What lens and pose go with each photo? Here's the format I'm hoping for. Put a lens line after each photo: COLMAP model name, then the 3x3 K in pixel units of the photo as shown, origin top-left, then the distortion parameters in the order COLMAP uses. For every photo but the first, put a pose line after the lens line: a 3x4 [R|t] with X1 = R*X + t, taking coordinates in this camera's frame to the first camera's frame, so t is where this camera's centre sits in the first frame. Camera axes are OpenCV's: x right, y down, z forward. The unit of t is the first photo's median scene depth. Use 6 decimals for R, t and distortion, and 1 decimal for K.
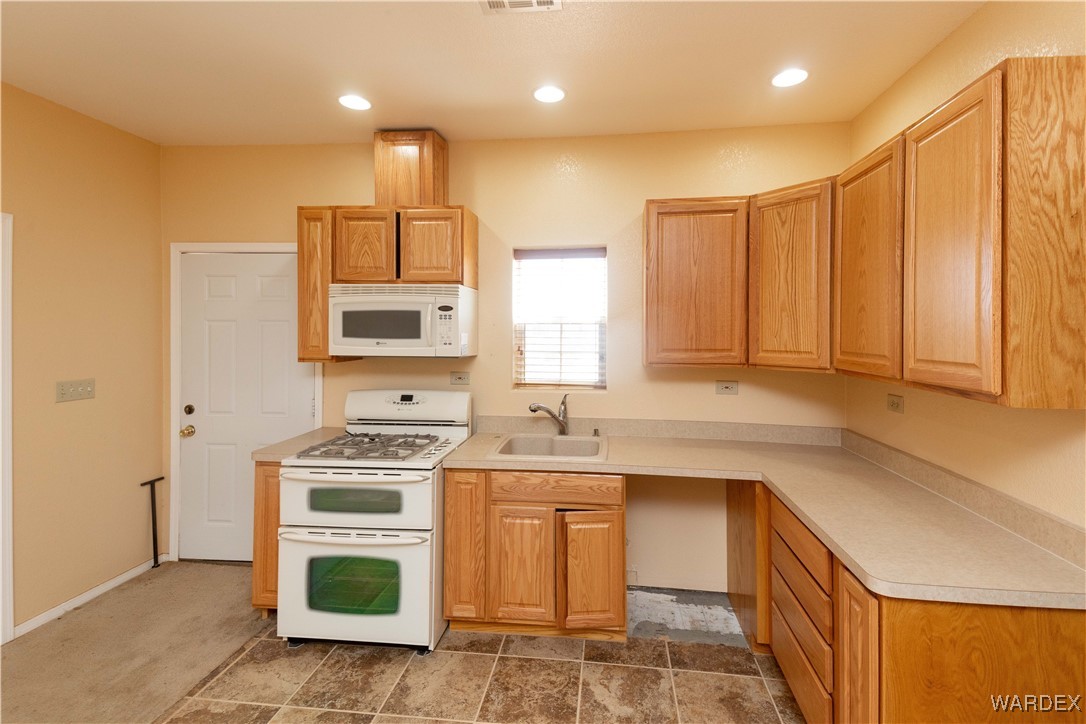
lens RADIAL K [[489.3, 0, 556.0], [0, 489.3, 332.1], [0, 0, 1]] dist [0.086742, -0.039543]
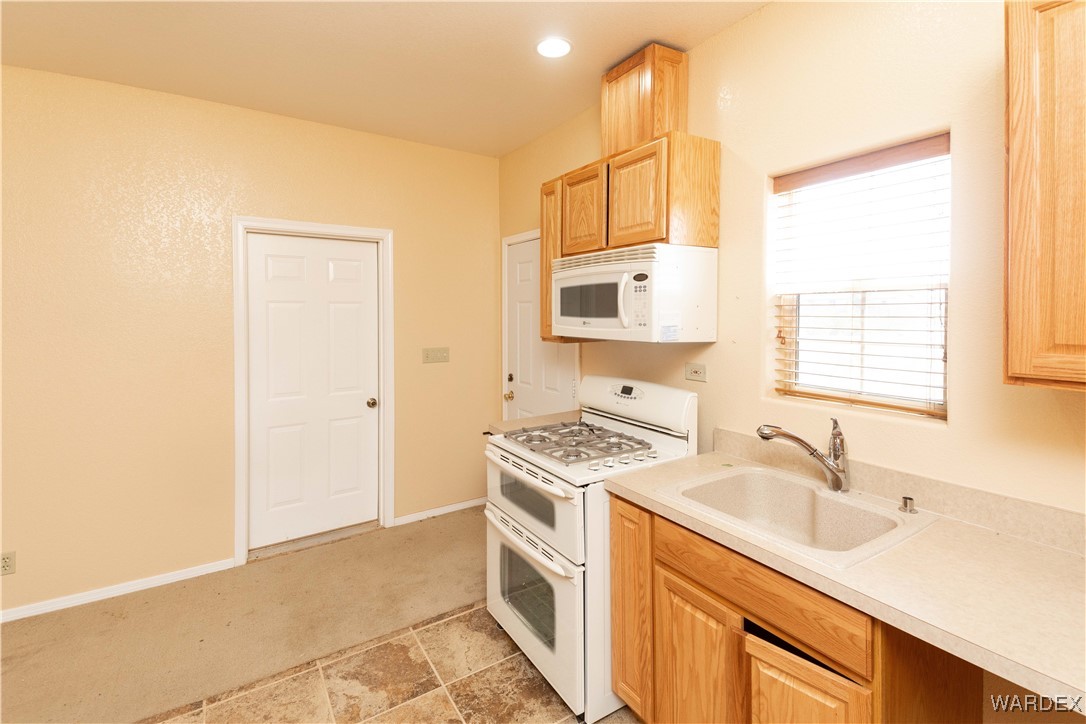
lens RADIAL K [[487.0, 0, 554.1], [0, 487.0, 325.9], [0, 0, 1]] dist [0.091961, -0.051868]
pose [[0.644735, 0.016079, -0.764237, 0.260992], [-0.004003, 0.999836, 0.017659, 0.013348], [0.764396, -0.008326, 0.644694, 0.417605]]
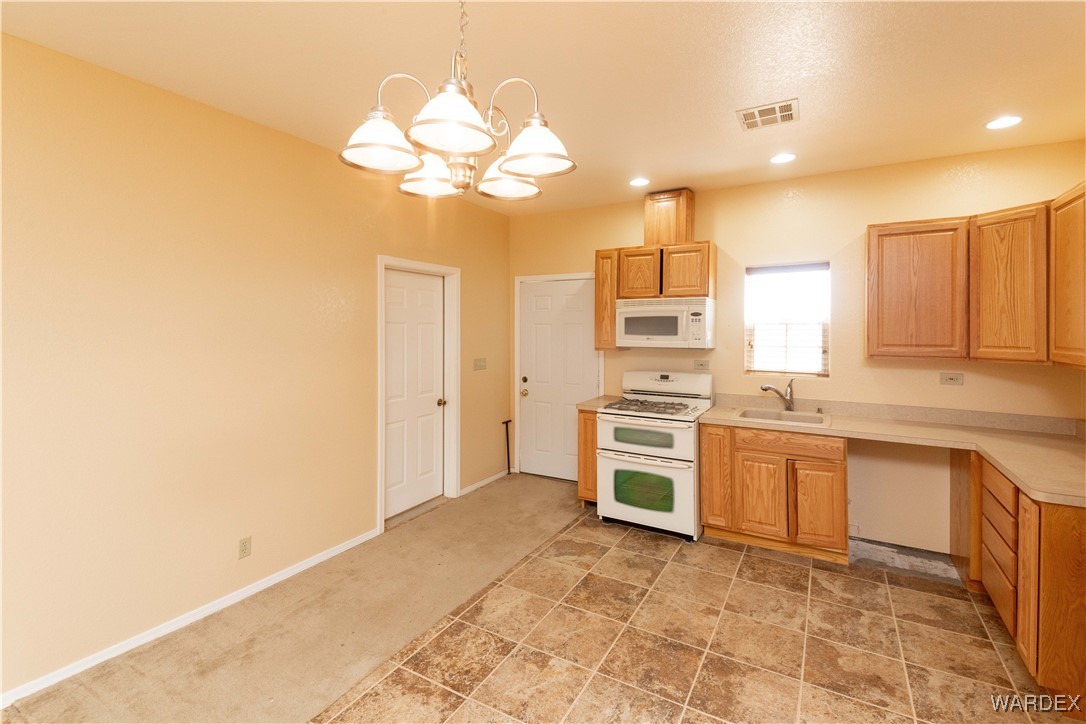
lens RADIAL K [[485.7, 0, 546.4], [0, 485.7, 333.7], [0, 0, 1]] dist [0.088506, -0.051428]
pose [[0.918848, 0.001247, -0.394610, -0.063135], [0.000073, 0.999994, 0.003330, 0.003223], [0.394612, -0.003088, 0.918843, -0.478391]]
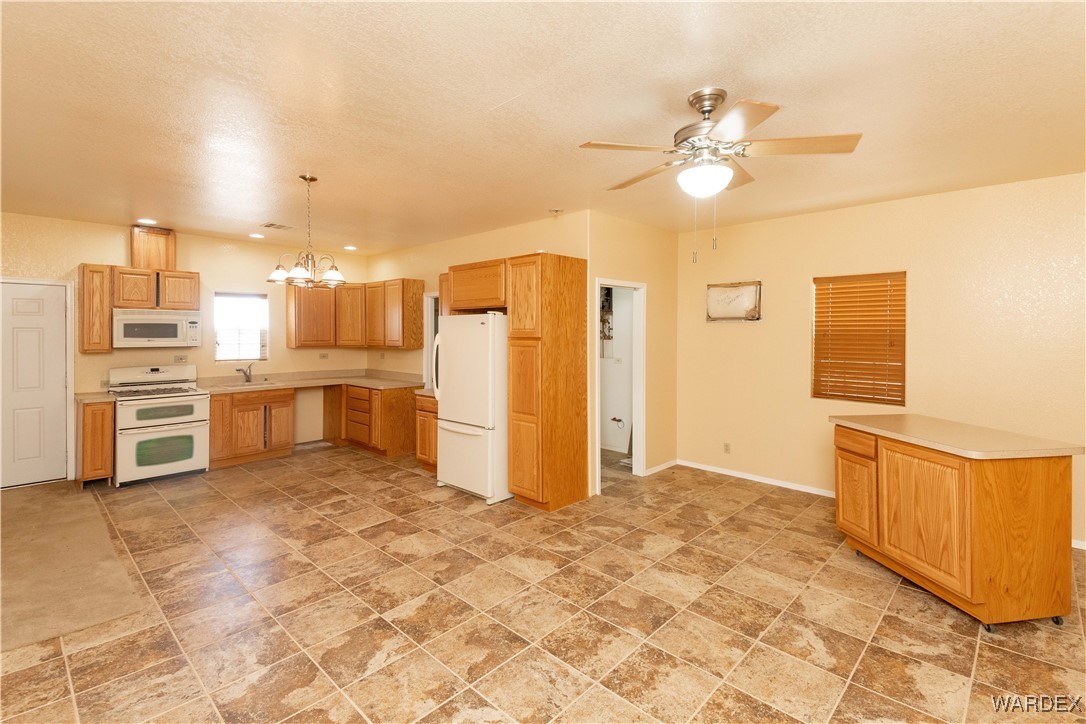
lens RADIAL K [[493.0, 0, 545.5], [0, 493.0, 337.4], [0, 0, 1]] dist [0.066569, -0.031996]
pose [[0.600021, -0.011803, 0.799897, -1.032047], [0.005242, 0.999928, 0.010822, -0.002365], [-0.799967, -0.002300, 0.600040, -1.449399]]
